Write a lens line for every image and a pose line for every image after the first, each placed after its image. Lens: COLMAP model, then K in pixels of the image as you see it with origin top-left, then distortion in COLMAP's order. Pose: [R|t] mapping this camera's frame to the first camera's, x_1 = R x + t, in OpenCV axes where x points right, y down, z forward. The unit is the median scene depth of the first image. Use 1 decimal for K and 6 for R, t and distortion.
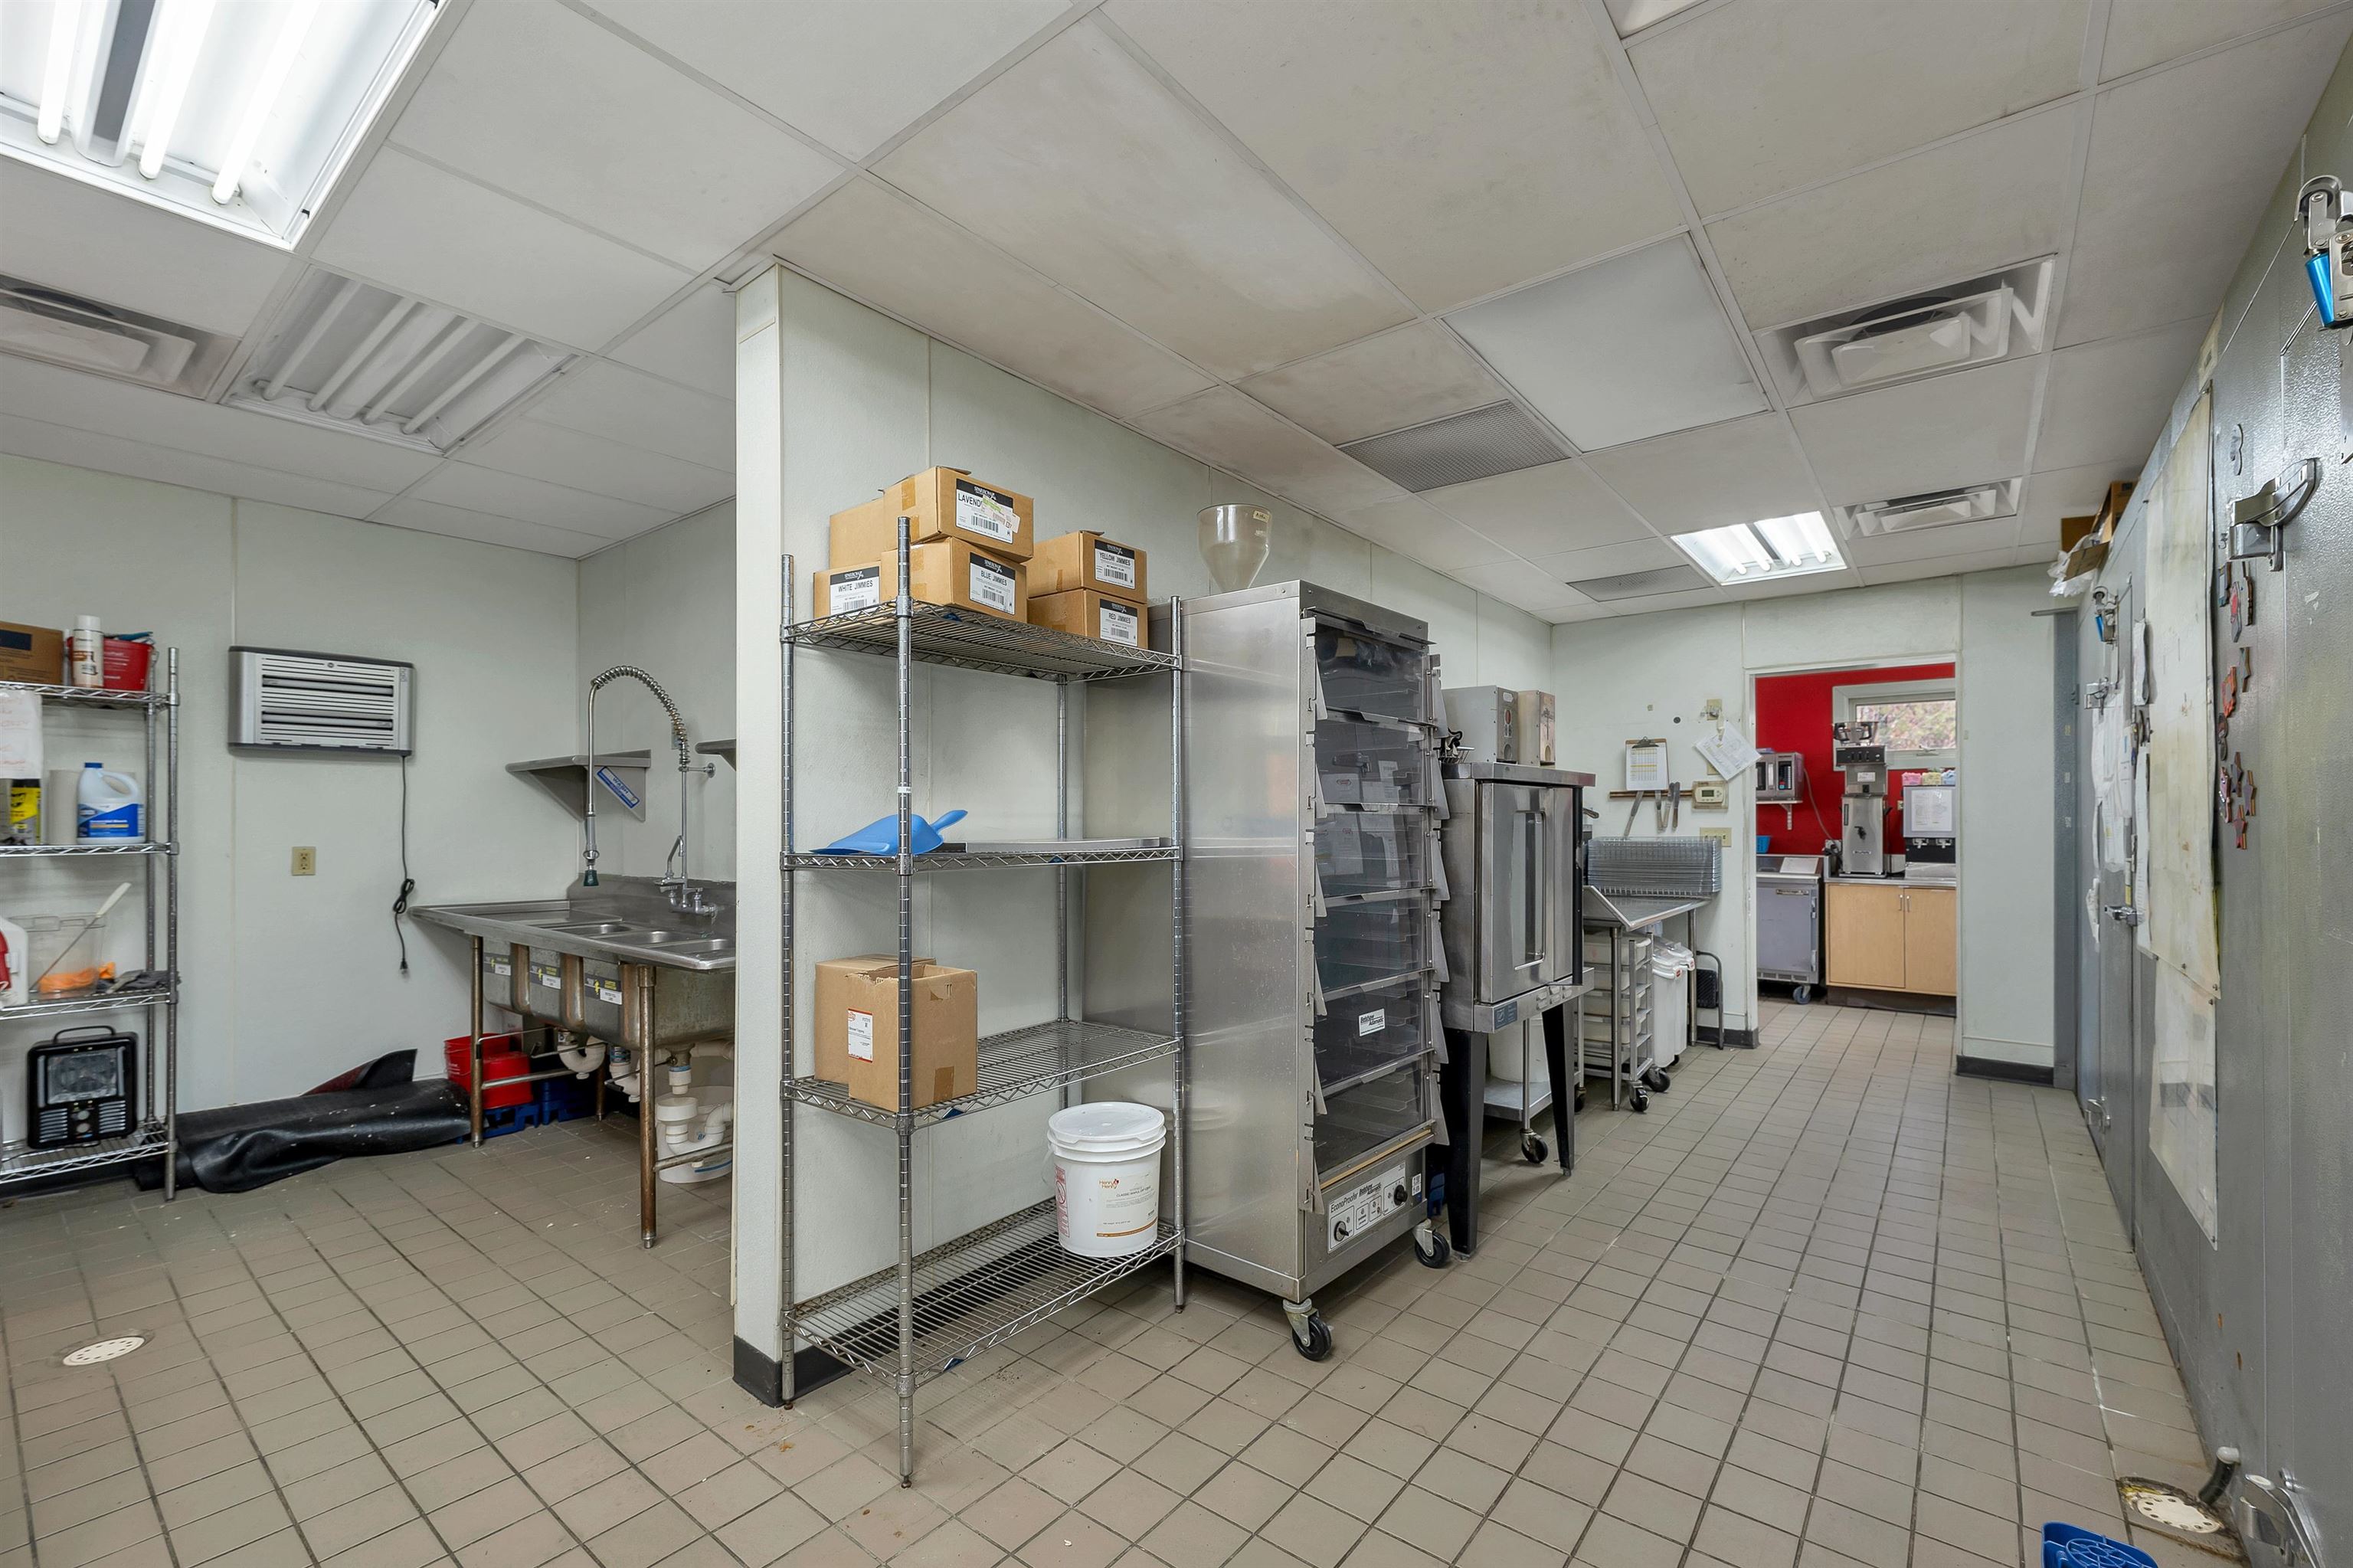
lens RADIAL K [[1006.5, 0, 1193.1], [0, 1006.5, 815.7], [0, 0, 1]] dist [0.000503, 0.000716]
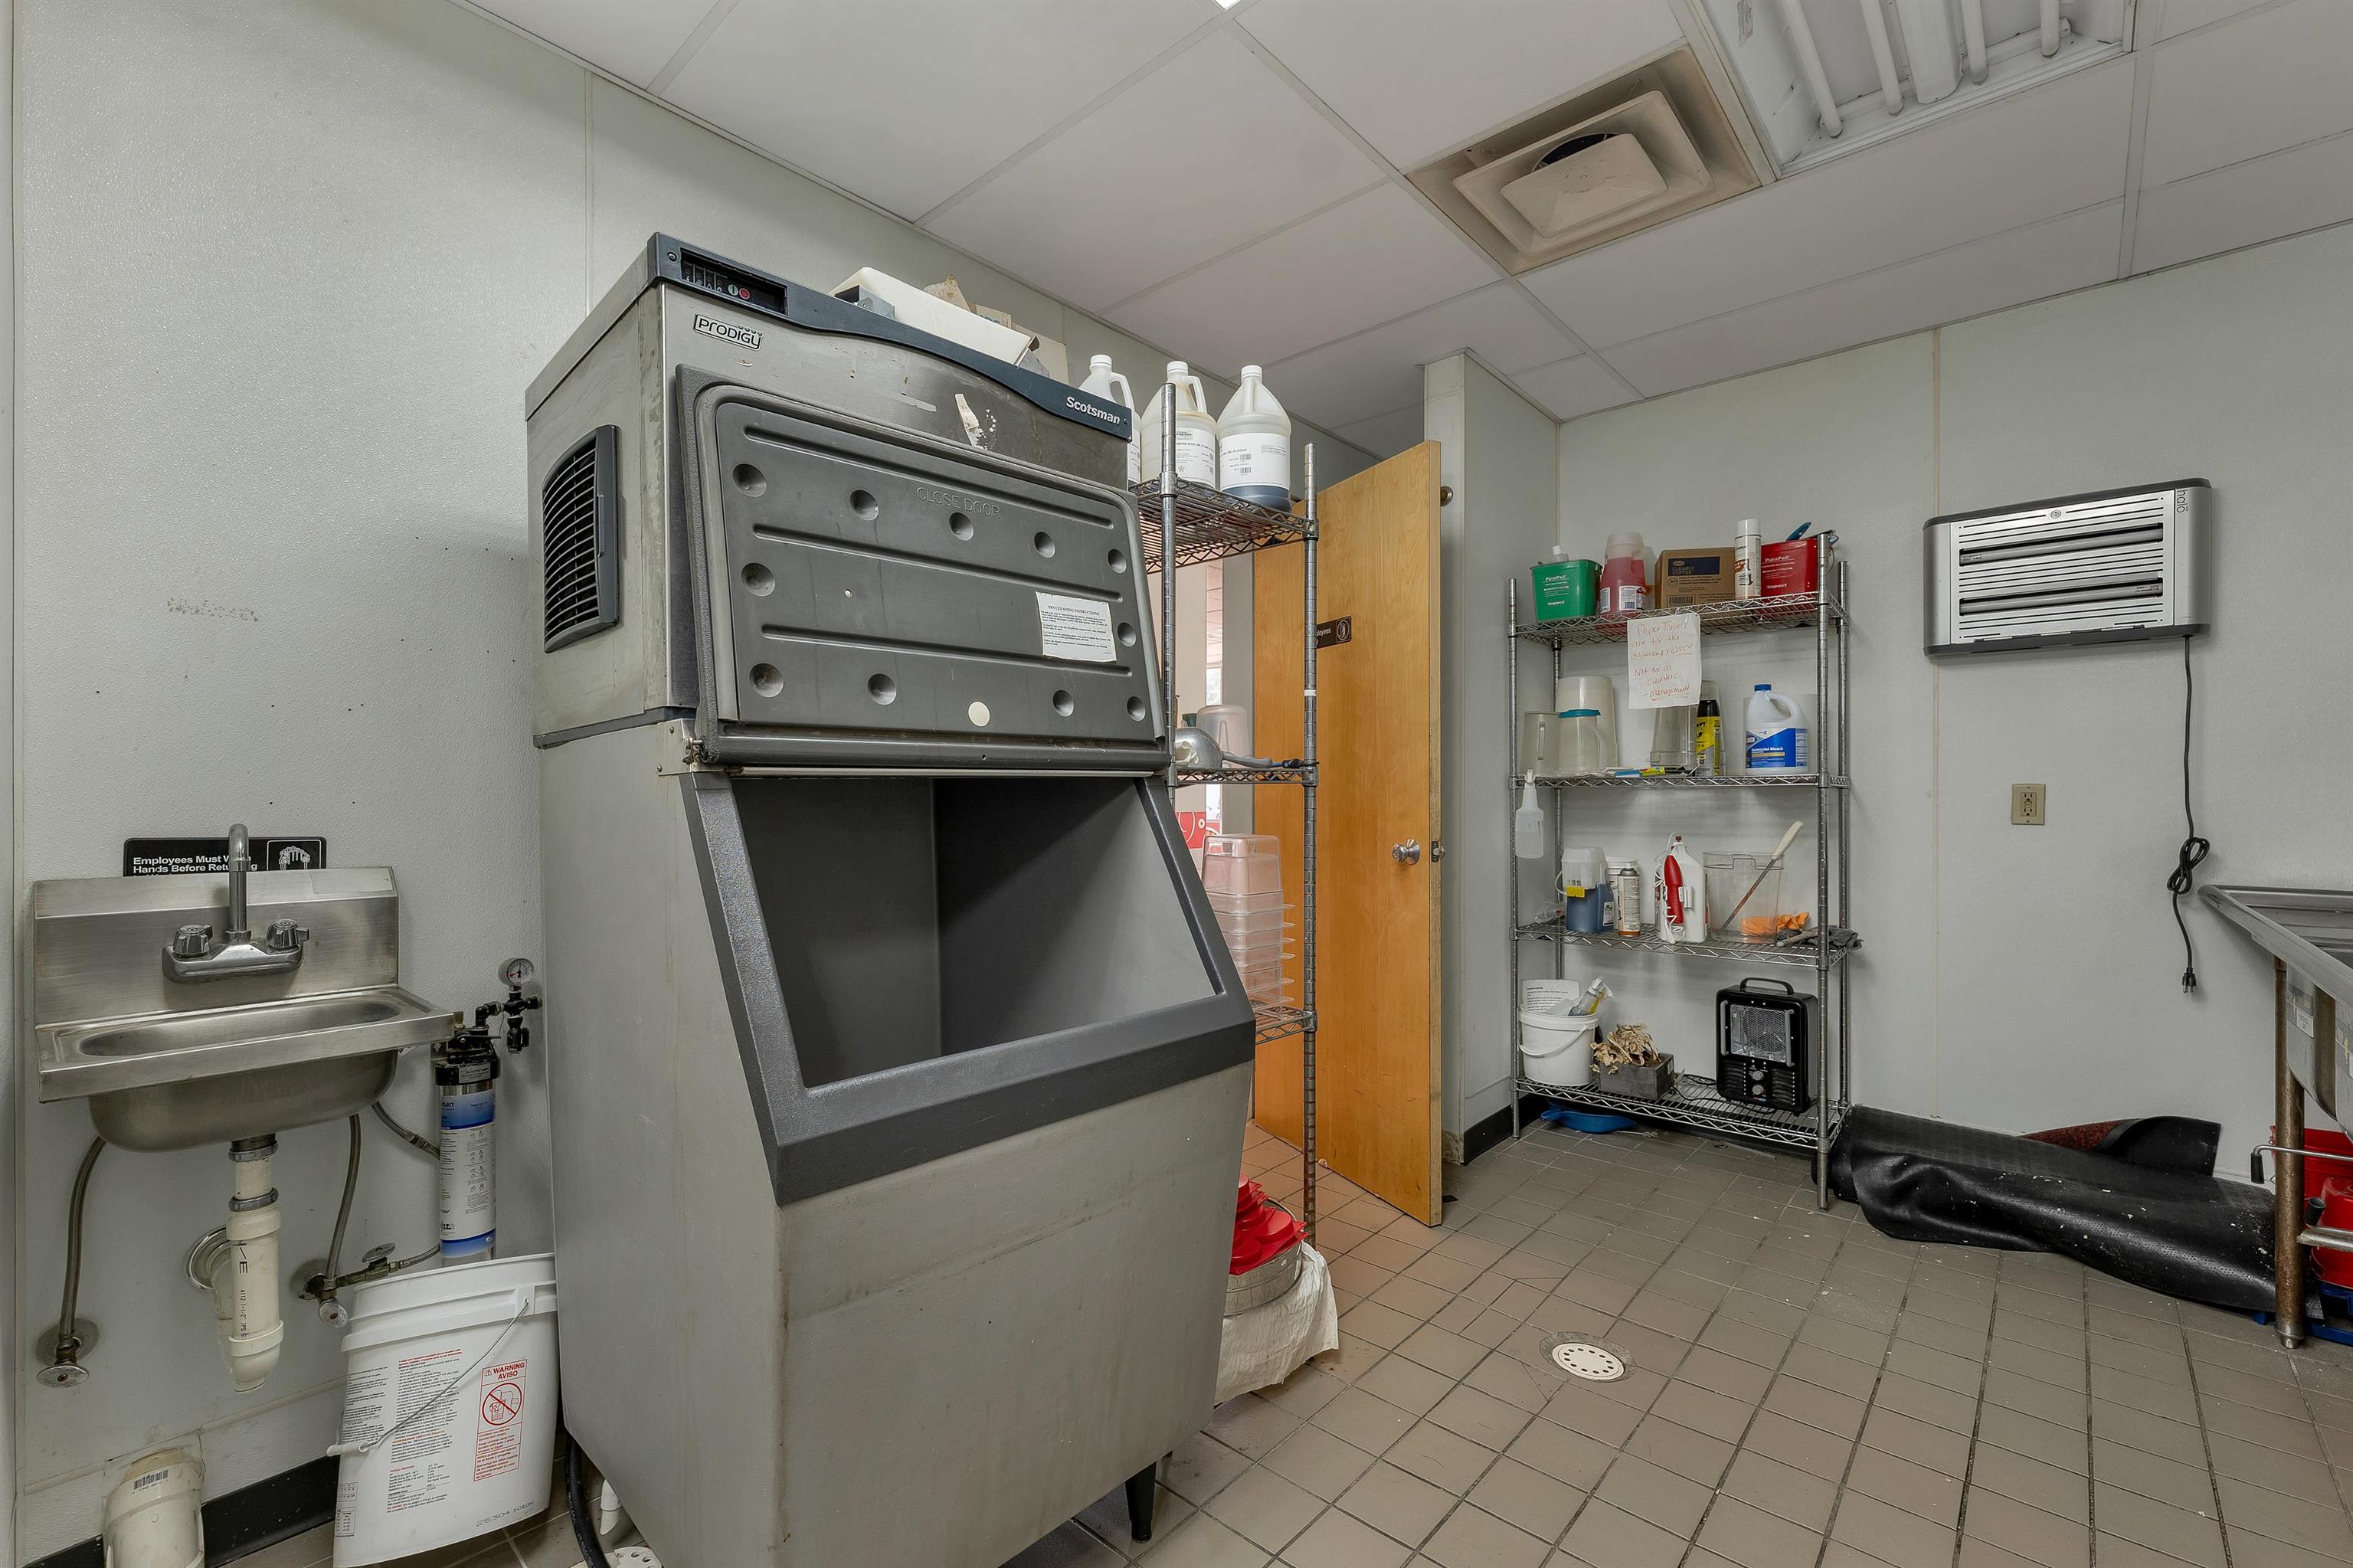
lens RADIAL K [[987.6, 0, 1178.5], [0, 987.6, 800.6], [0, 0, 1]] dist [0.002592, -0.000832]
pose [[-0.077167, 0.006951, -0.996994, -0.156305], [0.004283, 0.999969, 0.006640, 0.037209], [0.997009, -0.003757, -0.077195, 0.486971]]
